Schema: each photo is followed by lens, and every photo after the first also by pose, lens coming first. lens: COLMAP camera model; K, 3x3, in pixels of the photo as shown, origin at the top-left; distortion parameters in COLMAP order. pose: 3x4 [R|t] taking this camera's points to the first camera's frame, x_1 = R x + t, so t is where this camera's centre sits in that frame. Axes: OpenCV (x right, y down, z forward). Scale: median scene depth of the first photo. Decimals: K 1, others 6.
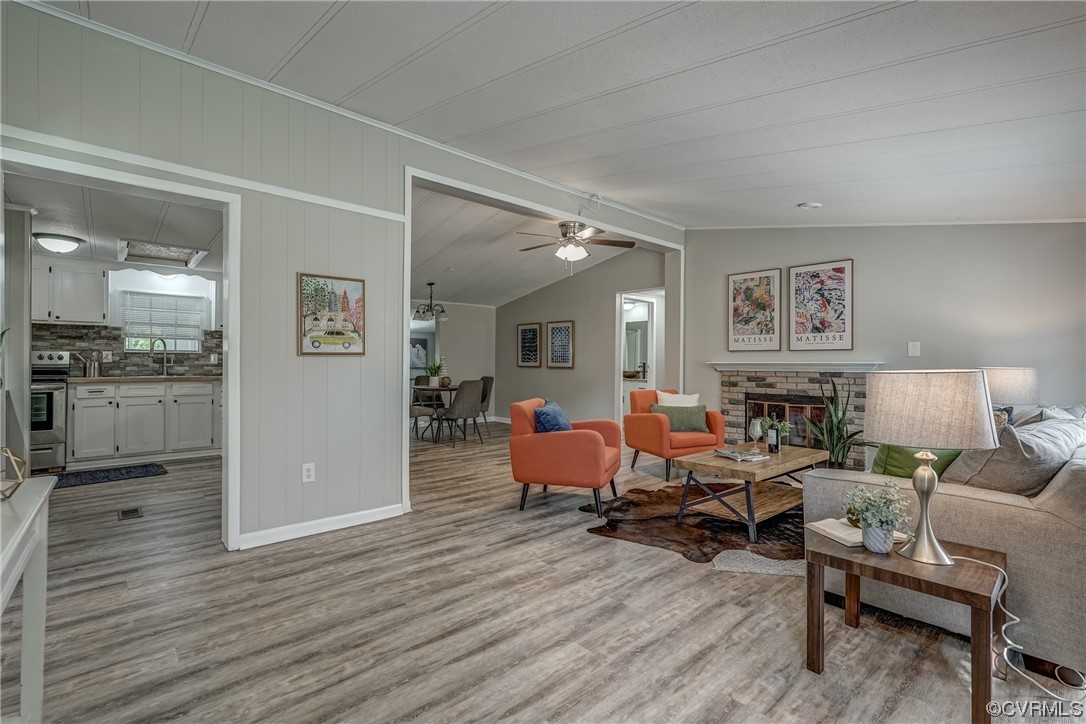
lens RADIAL K [[517.4, 0, 538.6], [0, 517.4, 357.8], [0, 0, 1]] dist [0.018677, 0.000060]
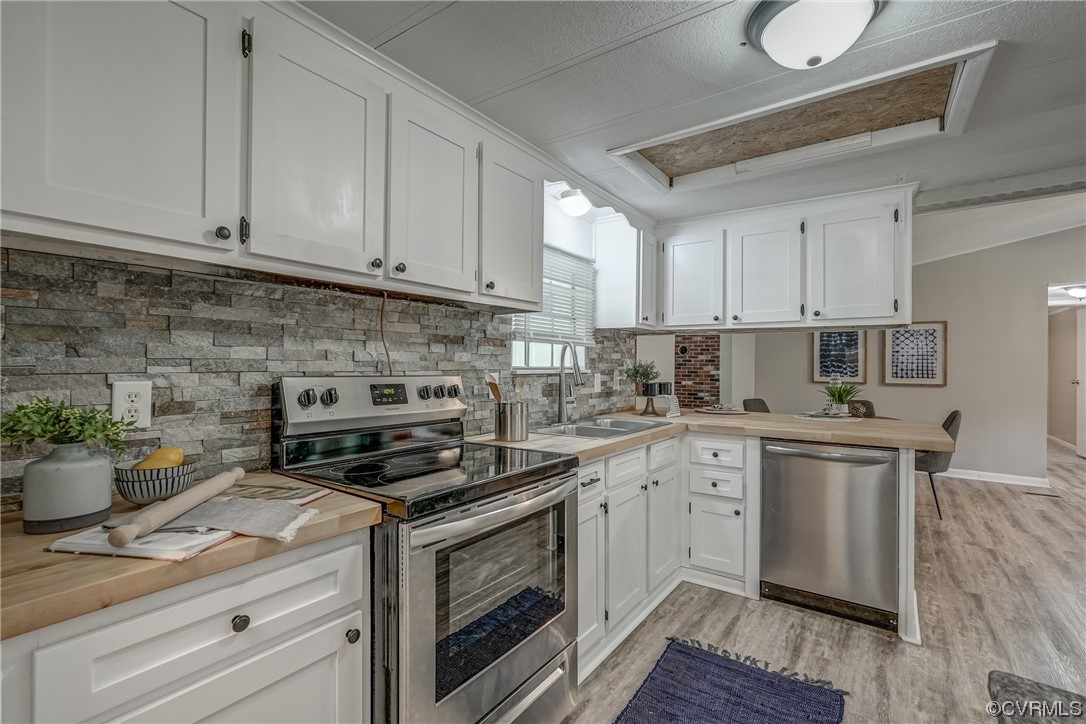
lens RADIAL K [[484.7, 0, 545.0], [0, 484.7, 360.0], [0, 0, 1]] dist [-0.015079, 0.006490]
pose [[0.979345, 0.000828, 0.202194, -0.825155], [-0.000917, 1.000000, 0.000350, -0.022017], [-0.202194, -0.000528, 0.979345, 0.587183]]
